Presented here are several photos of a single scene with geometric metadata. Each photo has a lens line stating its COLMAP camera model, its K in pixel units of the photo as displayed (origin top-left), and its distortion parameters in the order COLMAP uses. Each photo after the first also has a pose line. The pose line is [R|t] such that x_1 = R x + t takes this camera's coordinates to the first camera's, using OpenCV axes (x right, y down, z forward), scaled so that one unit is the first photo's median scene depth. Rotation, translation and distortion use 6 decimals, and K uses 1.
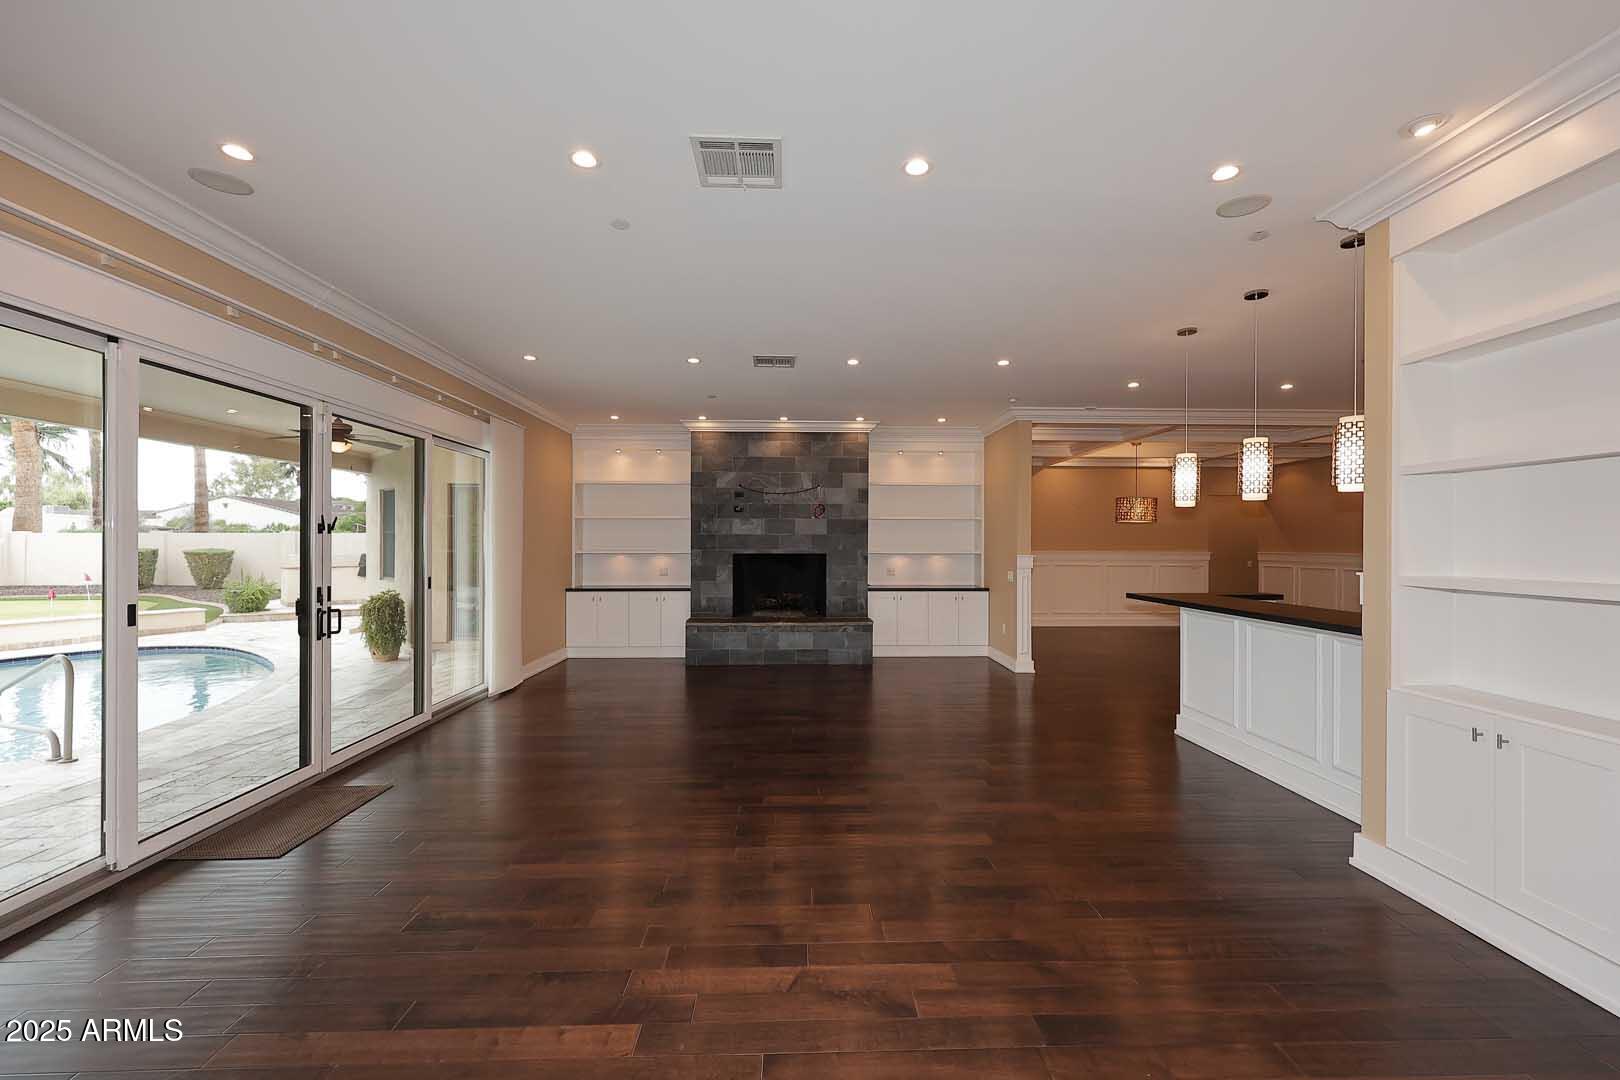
lens RADIAL K [[666.6, 0, 803.4], [0, 666.6, 542.7], [0, 0, 1]] dist [0.001107, -0.000597]
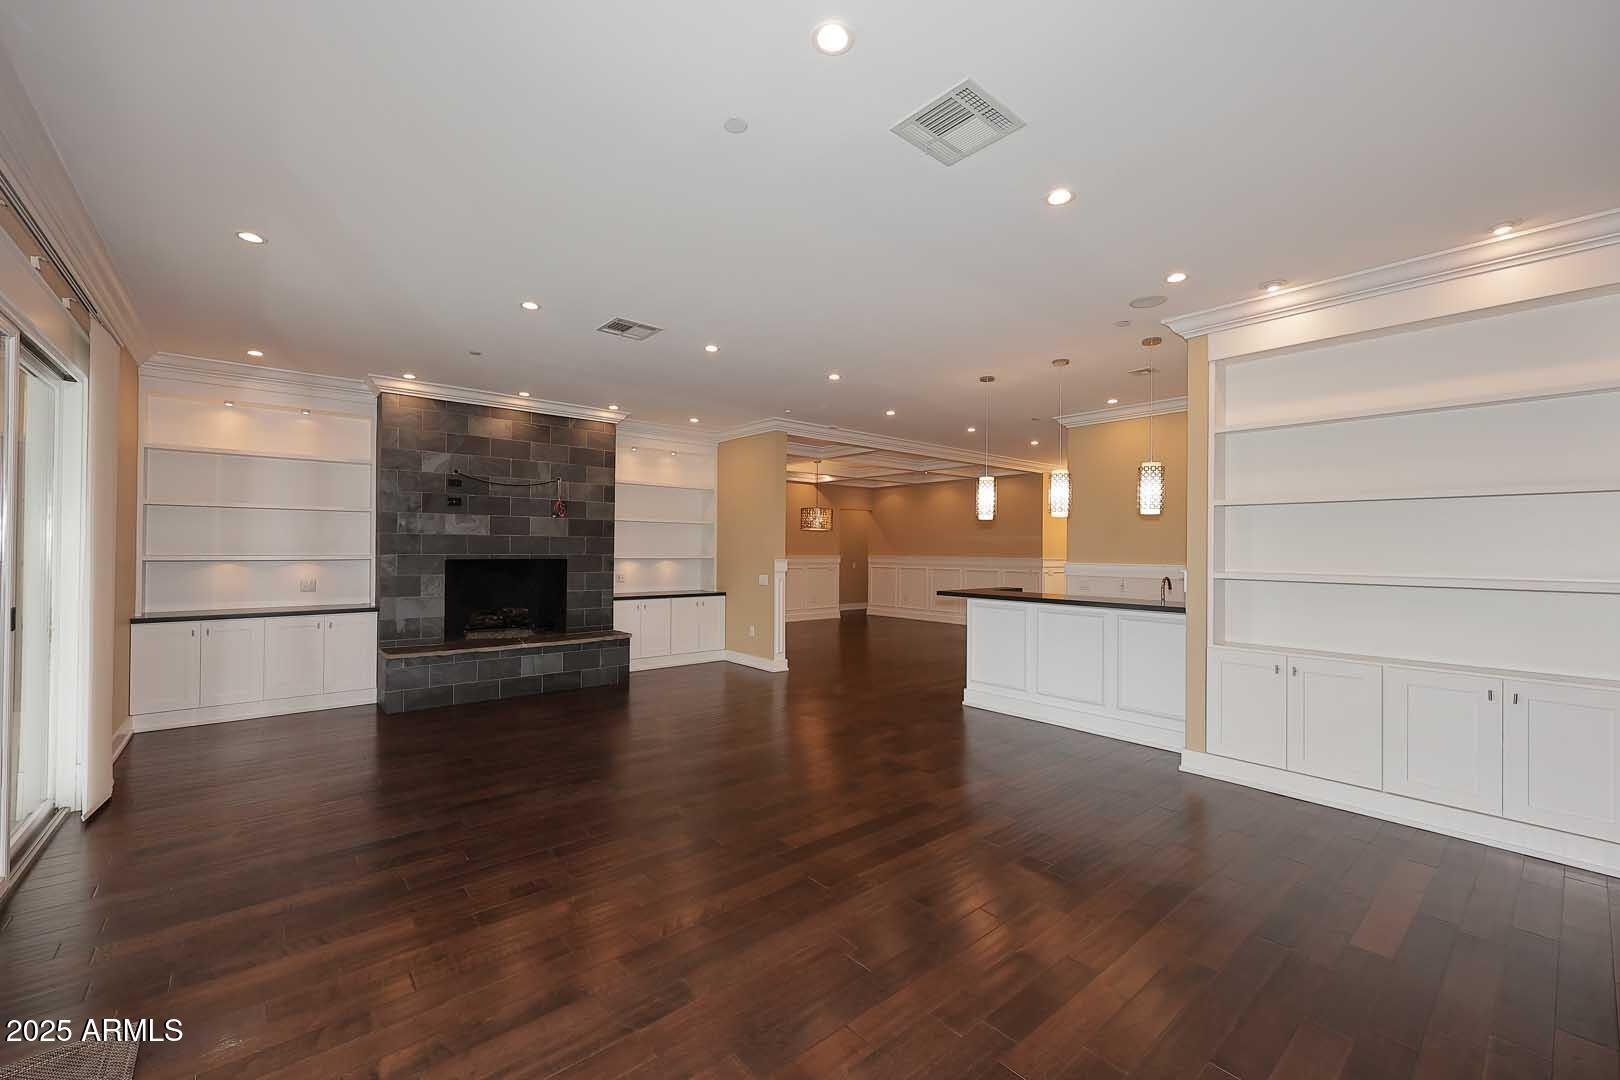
lens RADIAL K [[666.6, 0, 809.5], [0, 666.6, 544.5], [0, 0, 1]] dist [0.001107, -0.000597]
pose [[0.775511, 0.009175, 0.631267, -0.265504], [-0.007078, 0.999958, -0.005839, 0.000846], [-0.631294, 0.000060, 0.775544, 0.138968]]
